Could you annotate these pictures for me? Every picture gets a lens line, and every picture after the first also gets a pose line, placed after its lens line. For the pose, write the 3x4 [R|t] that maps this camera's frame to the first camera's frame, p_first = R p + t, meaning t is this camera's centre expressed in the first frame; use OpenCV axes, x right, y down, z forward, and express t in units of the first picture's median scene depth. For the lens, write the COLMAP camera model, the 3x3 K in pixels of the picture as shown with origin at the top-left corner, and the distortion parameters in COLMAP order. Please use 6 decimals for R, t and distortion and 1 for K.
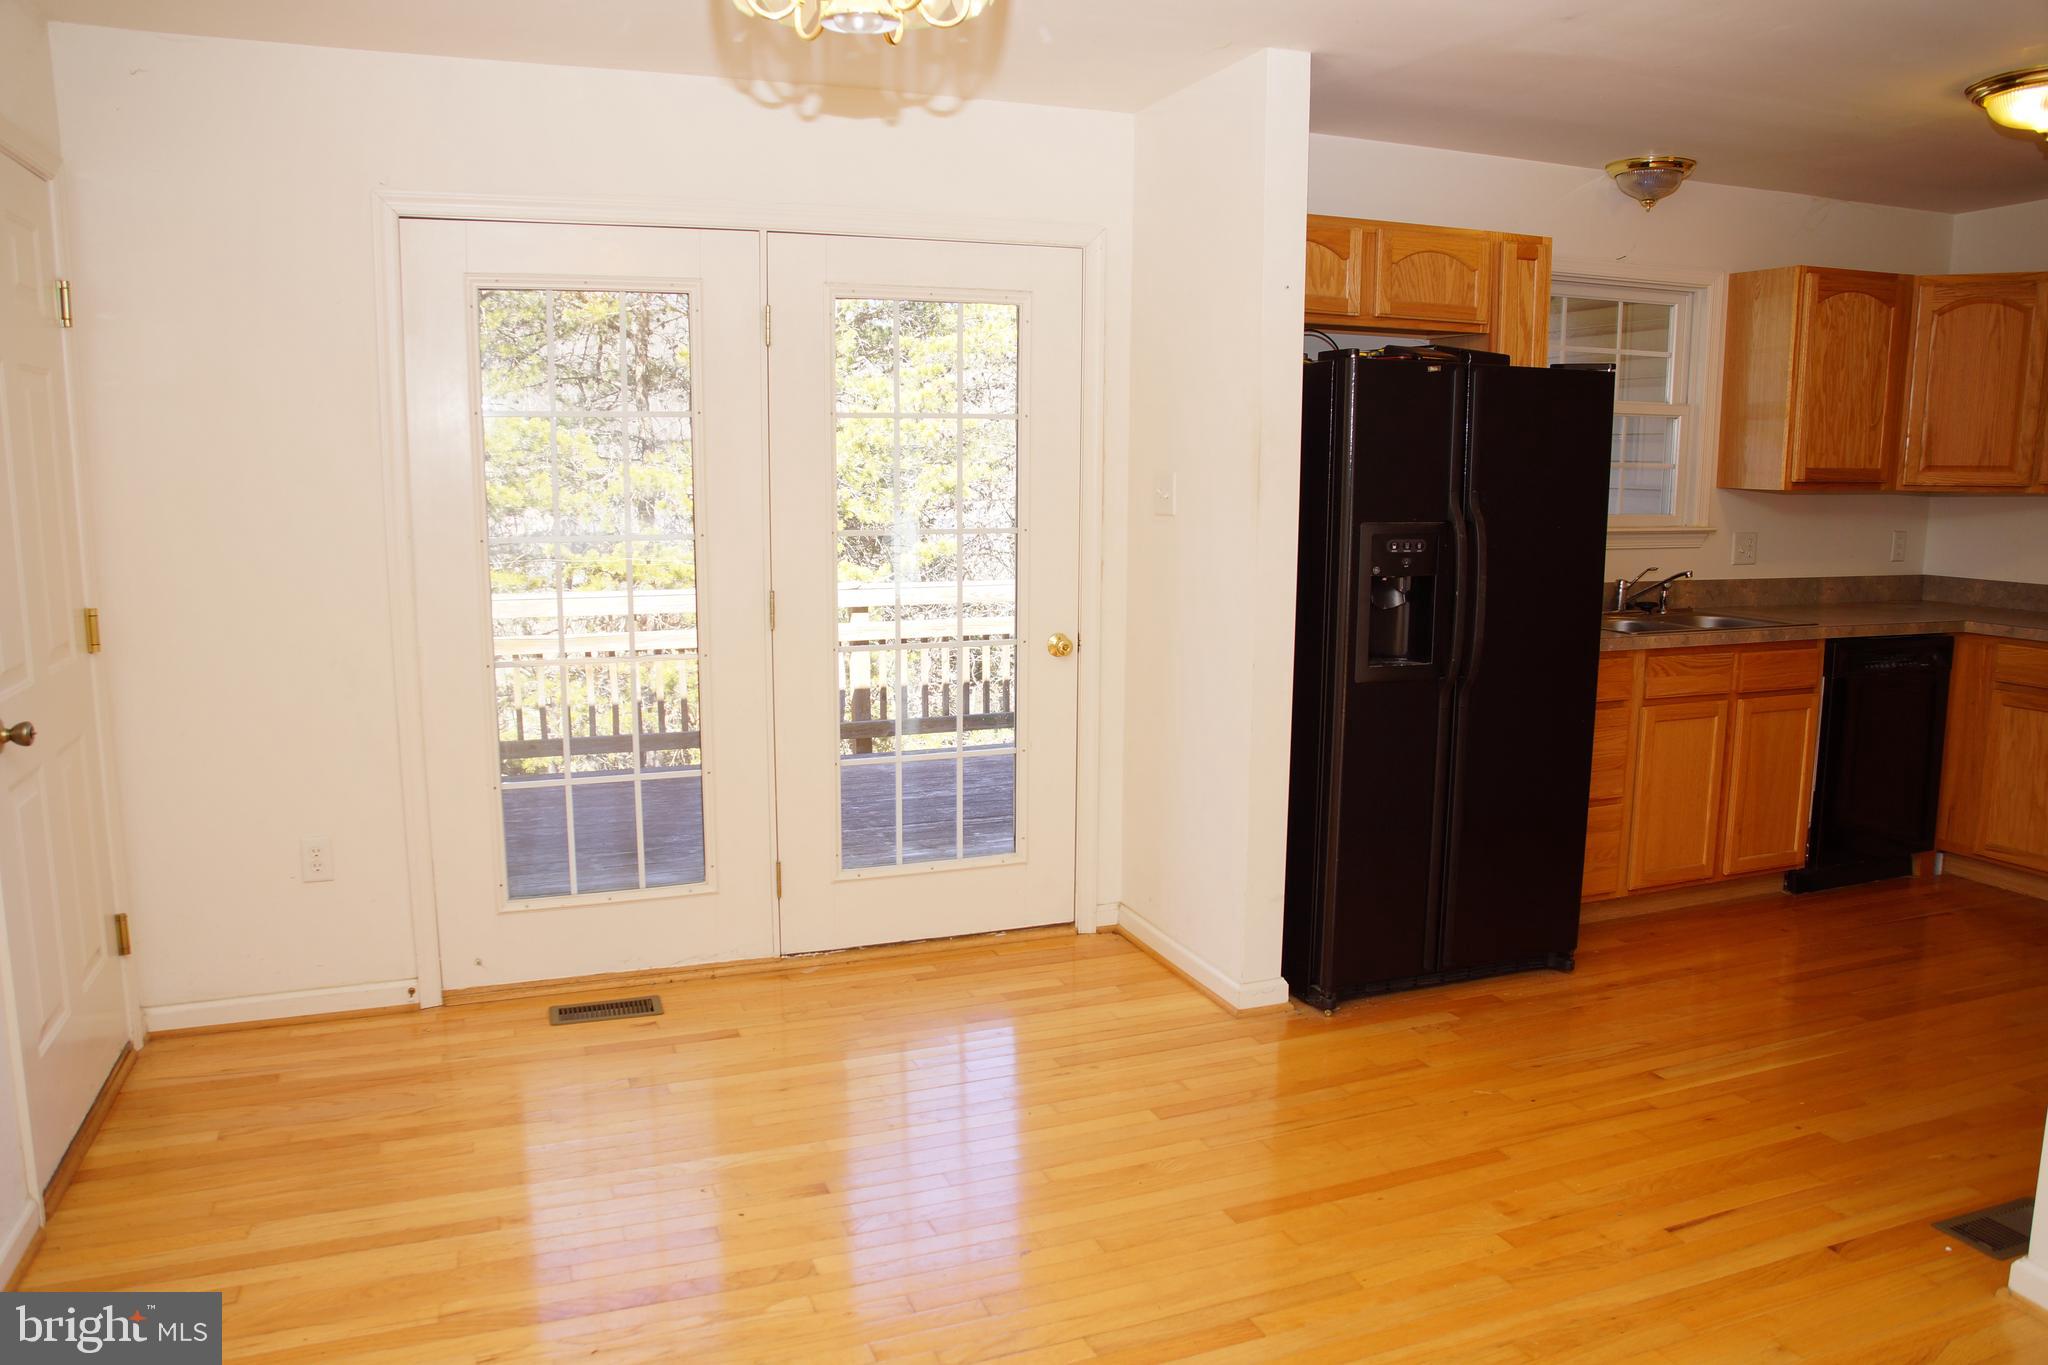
lens RADIAL K [[1449.1, 0, 1018.5], [0, 1449.1, 686.1], [0, 0, 1]] dist [-0.146367, 0.106050]
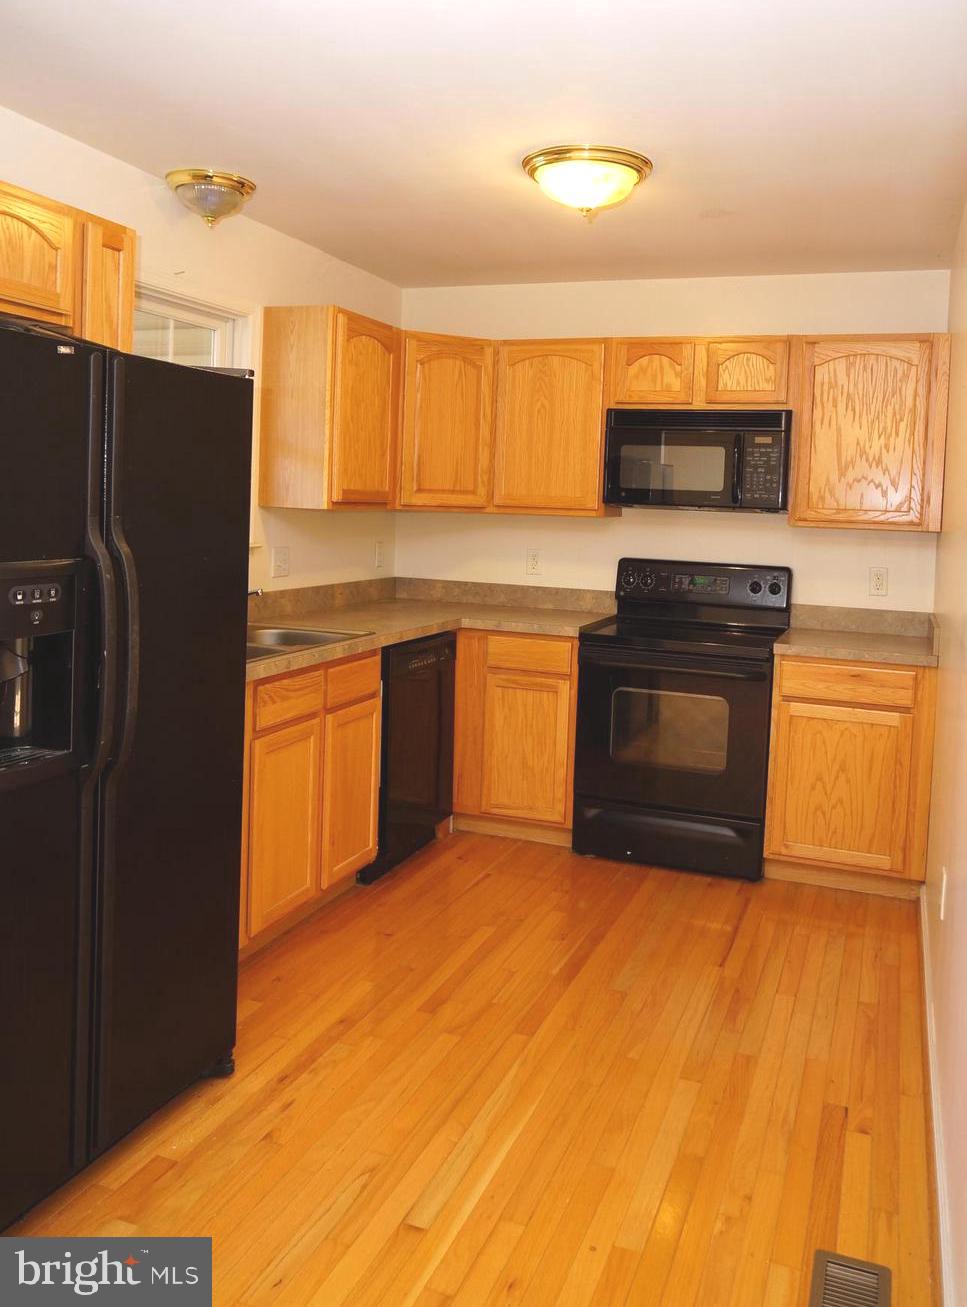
lens RADIAL K [[1057.6, 0, 508.4], [0, 1057.6, 546.0], [0, 0, 1]] dist [-0.005757, -0.004545]
pose [[0.662036, -0.012980, 0.749360, 0.031071], [0.082927, 0.994979, -0.056029, -0.066266], [-0.744870, 0.099235, 0.659788, 0.435534]]
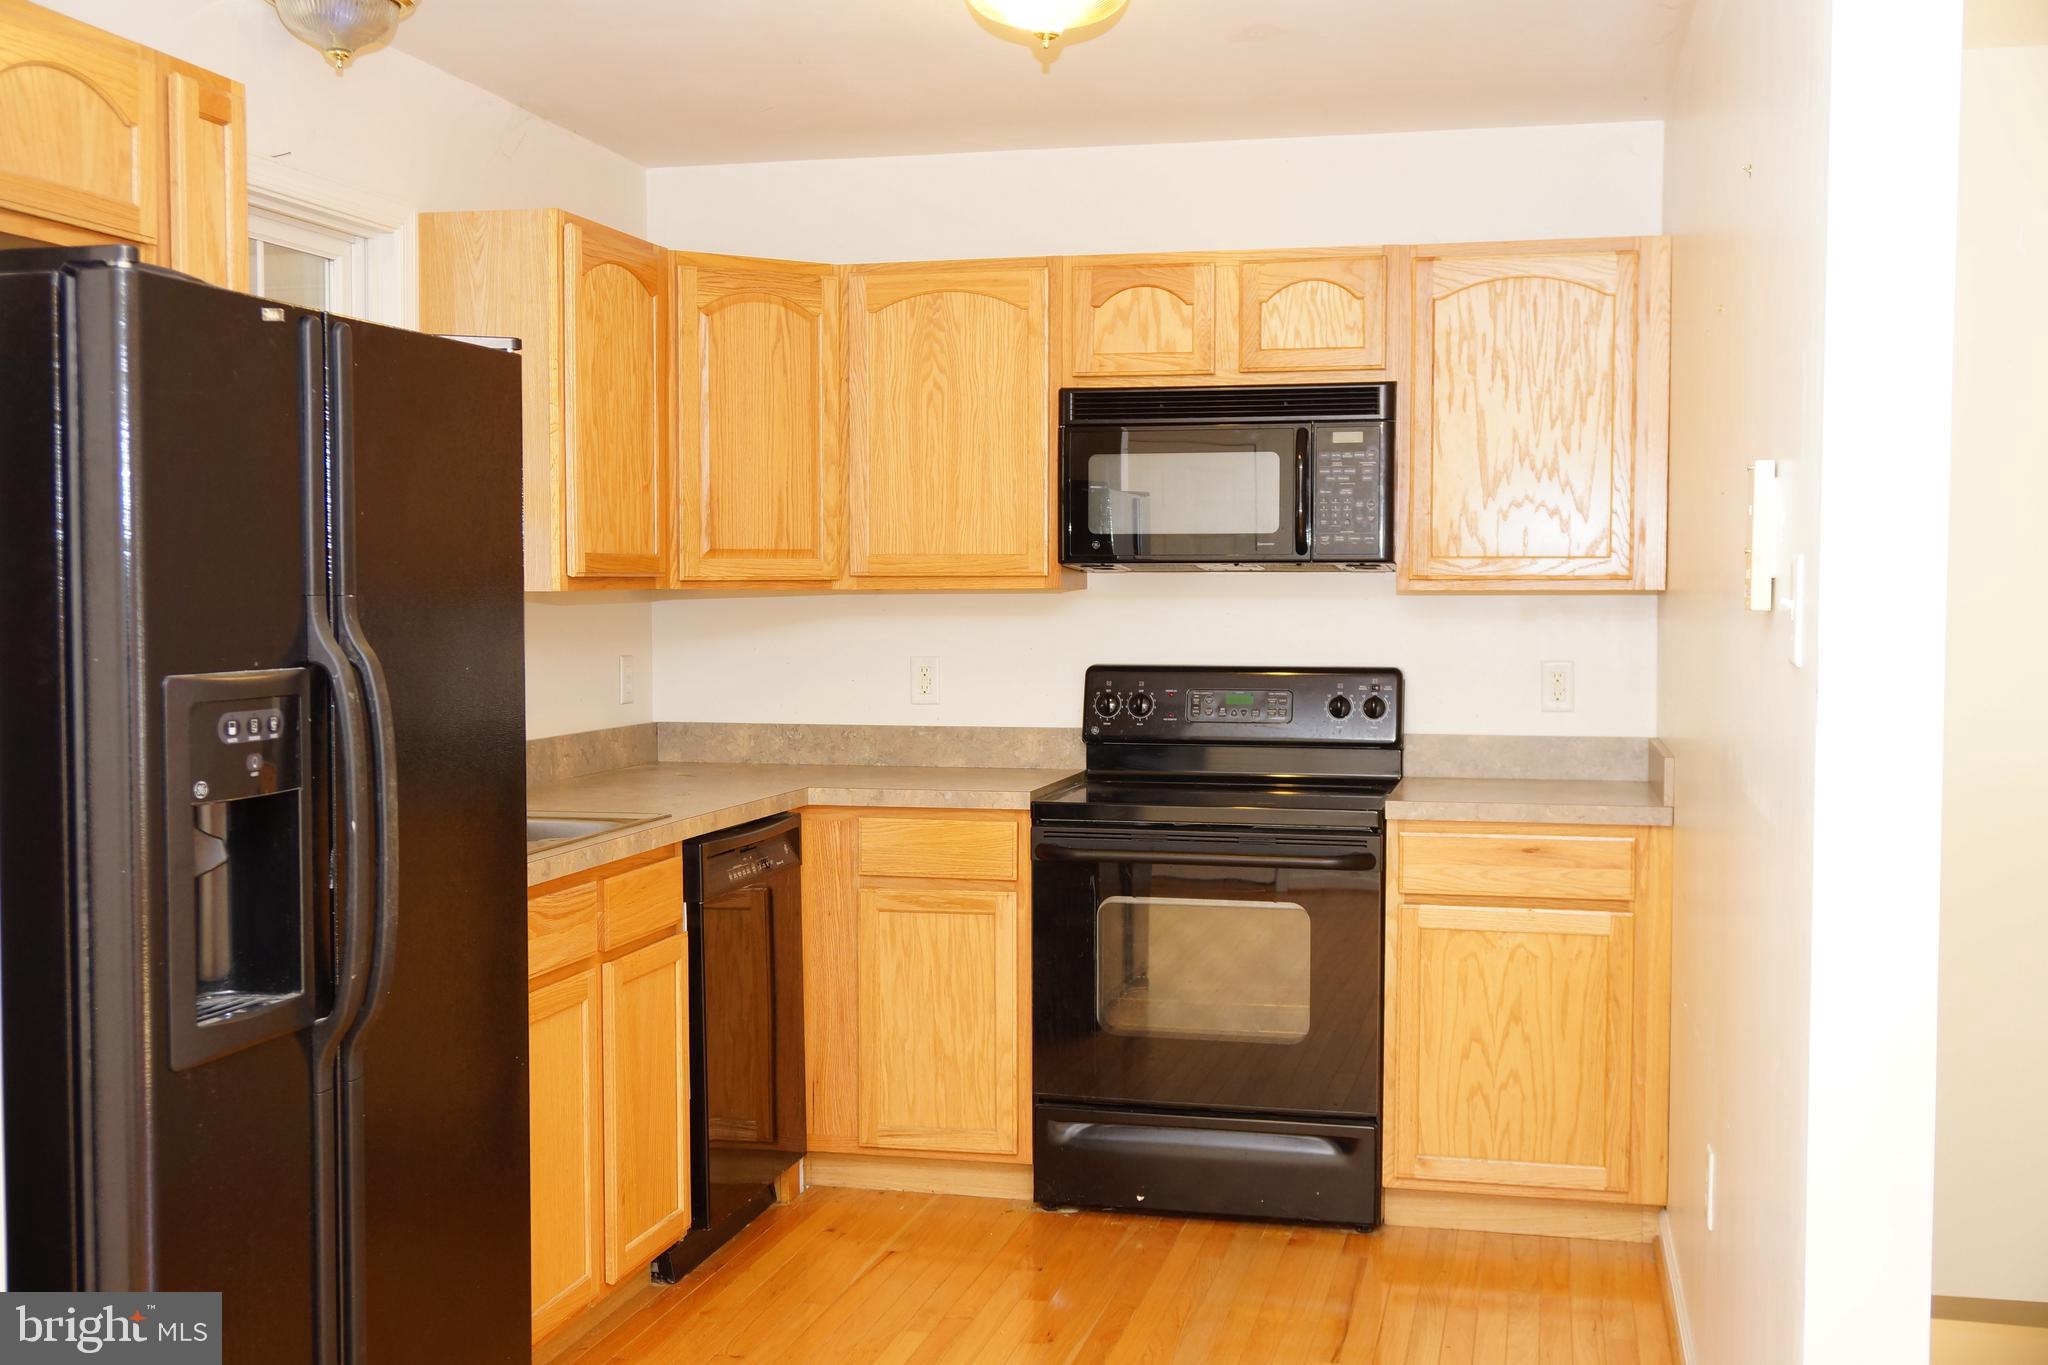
lens RADIAL K [[2220.6, 0, 993.2], [0, 2220.6, 689.9], [0, 0, 1]] dist [0.026212, 0.015773]
pose [[0.574177, -0.043587, 0.817570, -0.128998], [0.130559, 0.990678, -0.038875, -0.049358], [-0.808254, 0.129062, 0.574515, 0.403419]]
